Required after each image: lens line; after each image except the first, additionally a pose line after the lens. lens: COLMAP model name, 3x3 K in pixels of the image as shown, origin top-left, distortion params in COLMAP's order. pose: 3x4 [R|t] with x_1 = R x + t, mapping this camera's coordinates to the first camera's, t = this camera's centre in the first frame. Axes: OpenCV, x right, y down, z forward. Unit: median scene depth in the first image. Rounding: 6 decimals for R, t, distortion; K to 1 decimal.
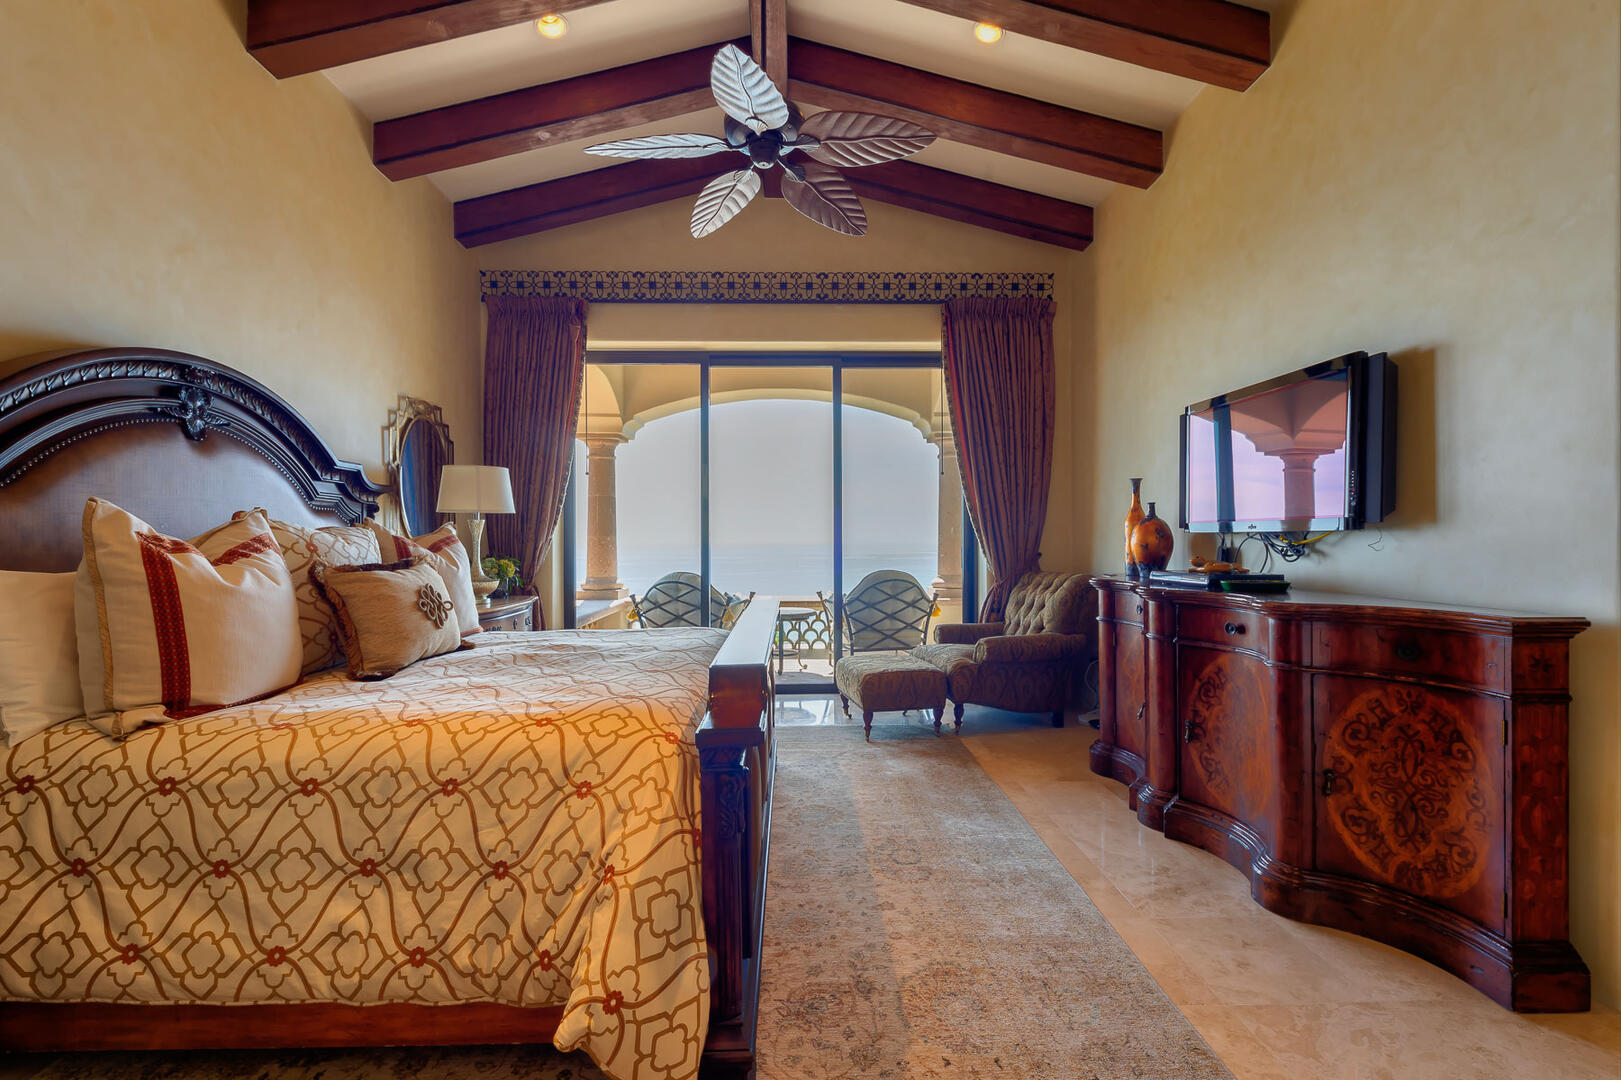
lens RADIAL K [[678.5, 0, 810.5], [0, 678.5, 540.0], [0, 0, 1]] dist [0.002962, -0.000002]
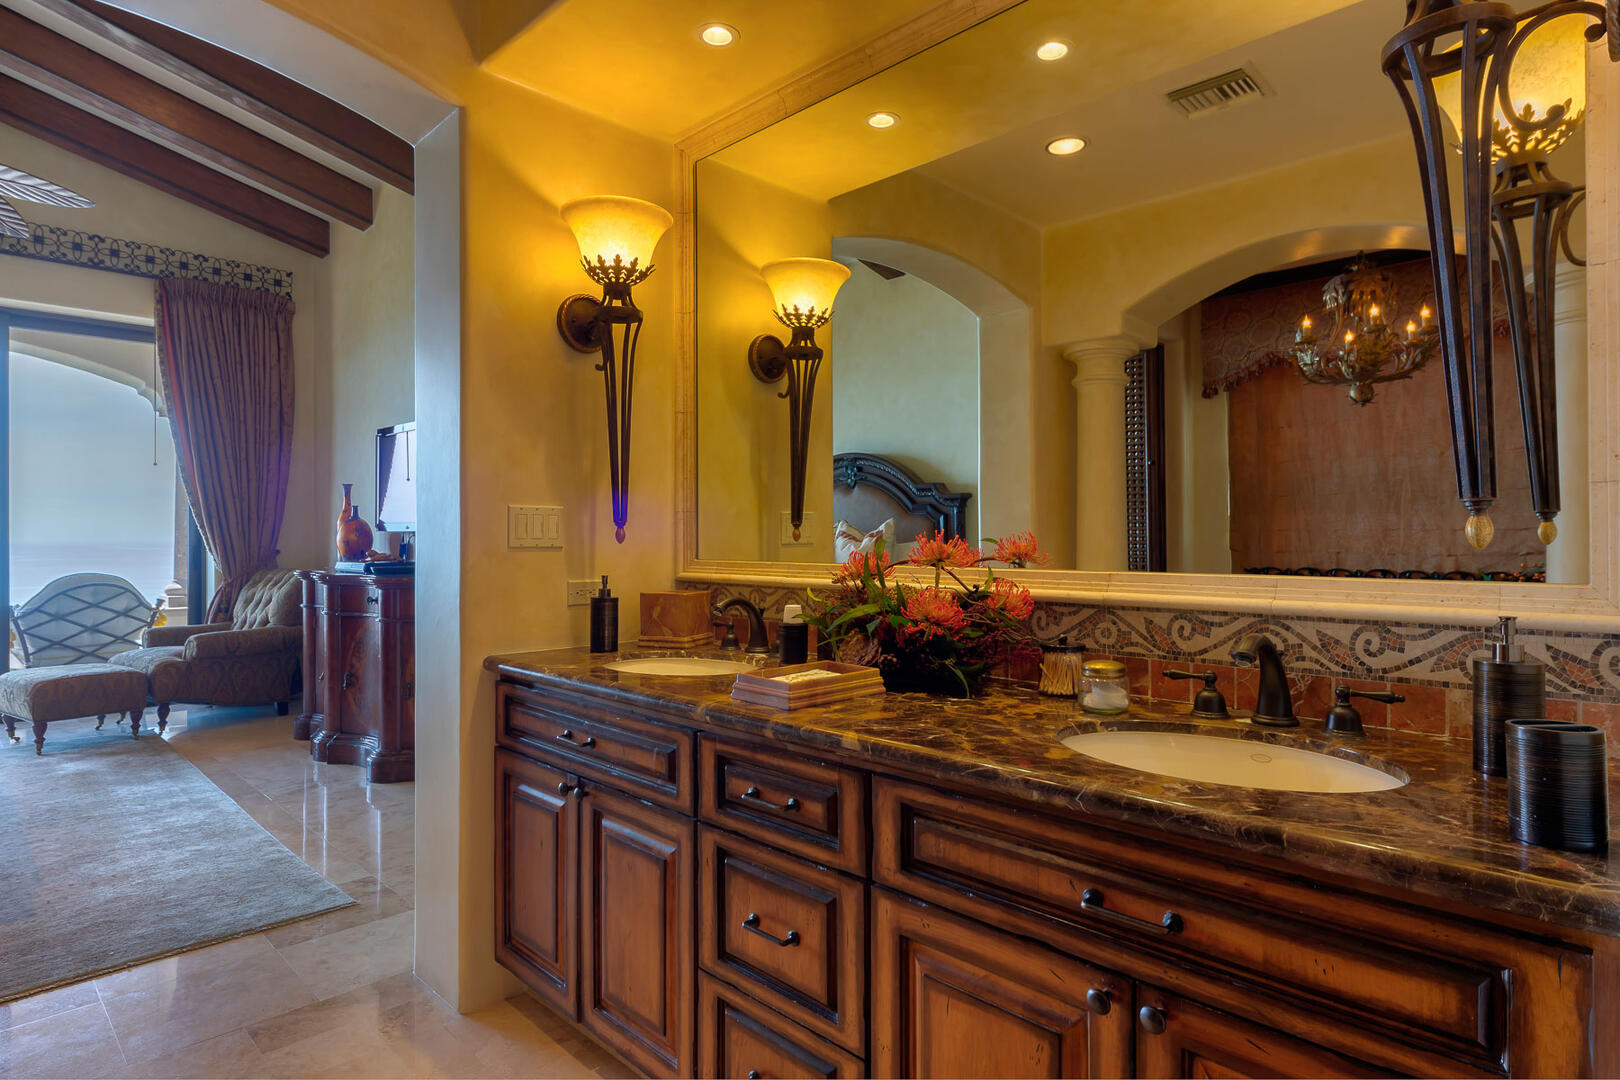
lens RADIAL K [[876.3, 0, 810.0], [0, 876.3, 540.0], [0, 0, 1]] dist [-0.000543, -0.002125]
pose [[0.720224, 0.001817, 0.693740, 0.011266], [-0.002566, 0.999997, 0.000044, 0.002110], [-0.693737, -0.001812, 0.720226, -0.475516]]
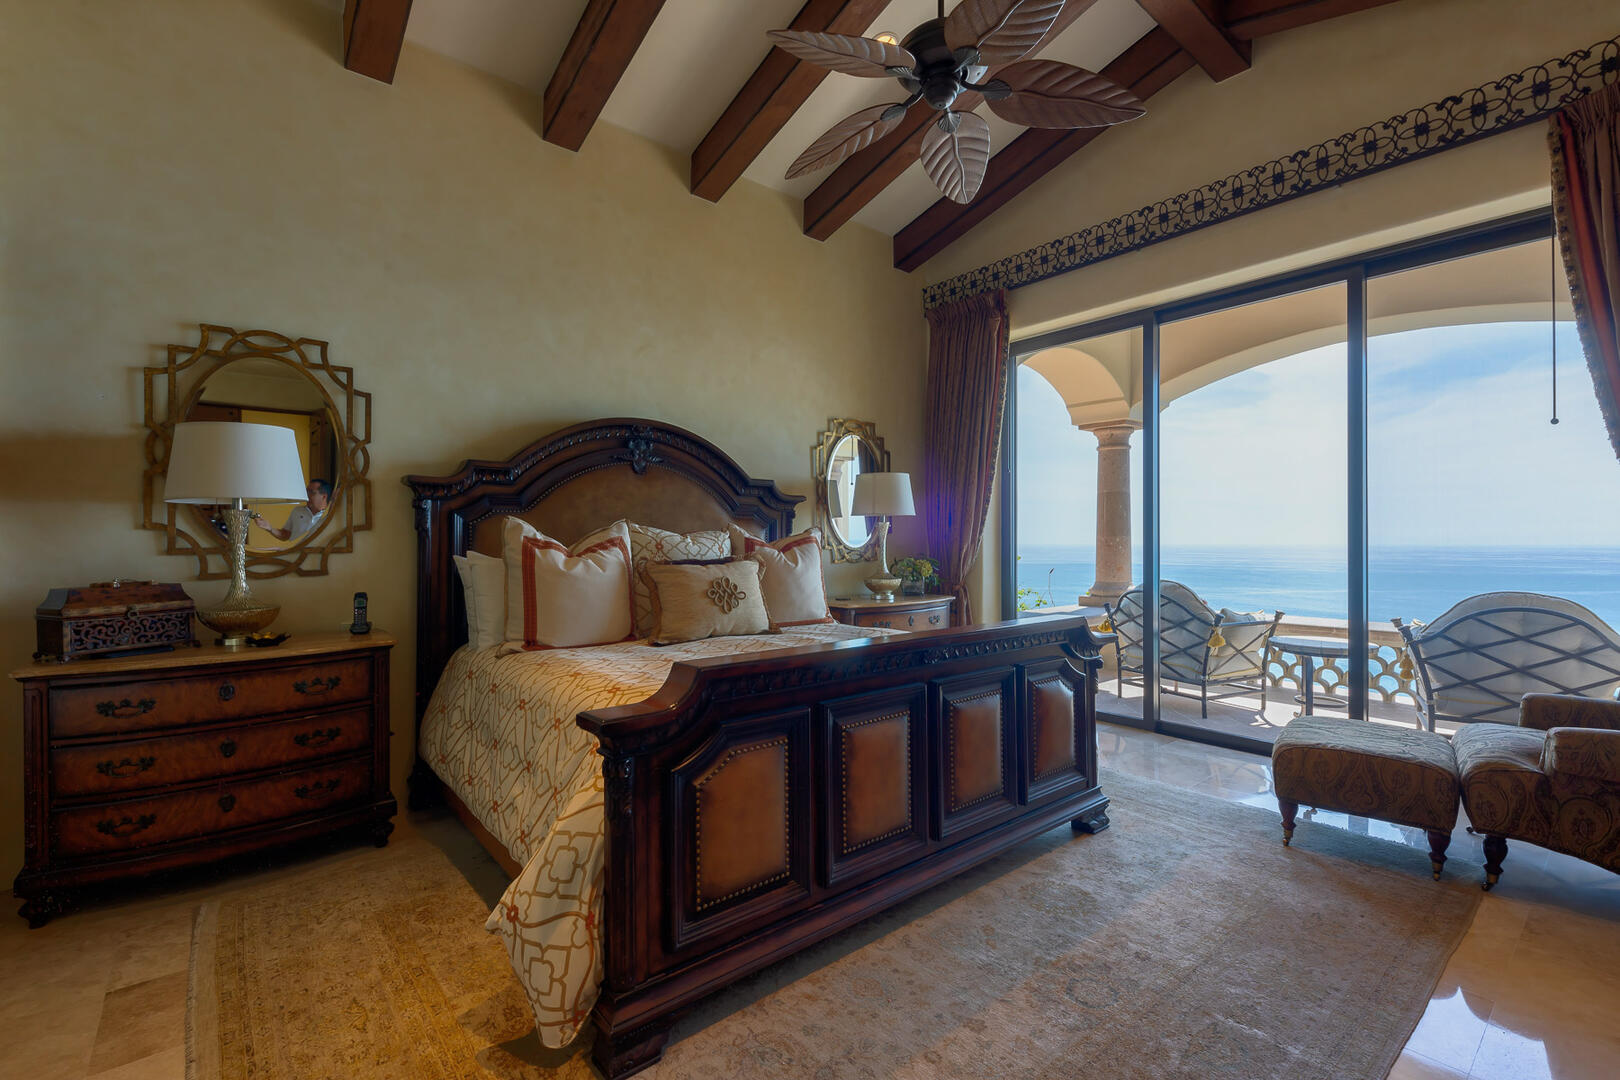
lens RADIAL K [[711.4, 0, 808.2], [0, 711.4, 538.9], [0, 0, 1]] dist [0.019383, -0.009994]
pose [[0.617312, -0.000212, -0.786719, 0.285381], [-0.000453, 1.000000, -0.000625, -0.001519], [0.786719, 0.000742, 0.617311, 0.163305]]
